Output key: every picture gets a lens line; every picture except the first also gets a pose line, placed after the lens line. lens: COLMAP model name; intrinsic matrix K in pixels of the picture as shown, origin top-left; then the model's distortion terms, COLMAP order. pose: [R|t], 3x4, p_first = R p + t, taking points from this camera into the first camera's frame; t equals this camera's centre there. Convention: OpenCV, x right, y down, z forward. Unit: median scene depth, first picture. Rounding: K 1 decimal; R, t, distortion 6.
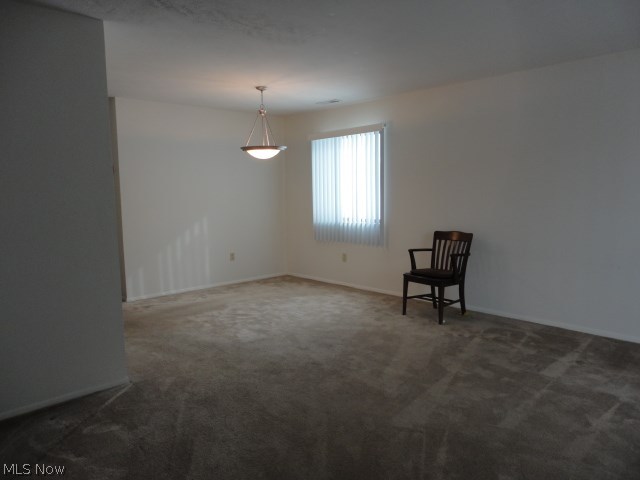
lens RADIAL K [[458.4, 0, 322.2], [0, 458.4, 238.9], [0, 0, 1]] dist [-0.011779, 0.004968]
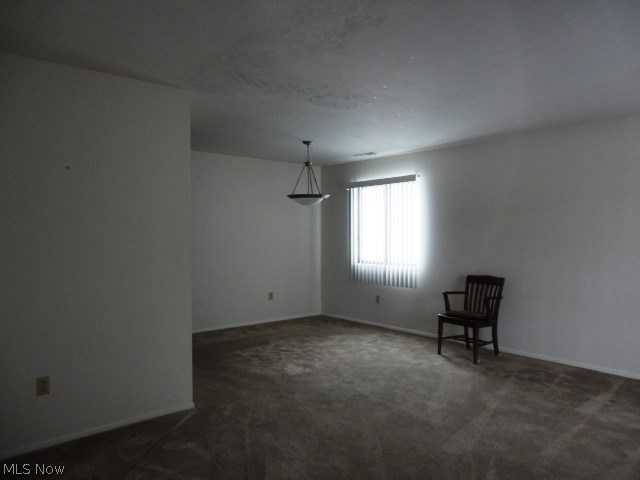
lens RADIAL K [[458.4, 0, 320.2], [0, 458.4, 238.9], [0, 0, 1]] dist [-0.011779, 0.004968]
pose [[0.999010, 0.016419, -0.041353, -0.075450], [-0.020220, 0.995437, -0.093254, 0.006476], [0.039633, 0.093998, 0.994783, -0.112629]]
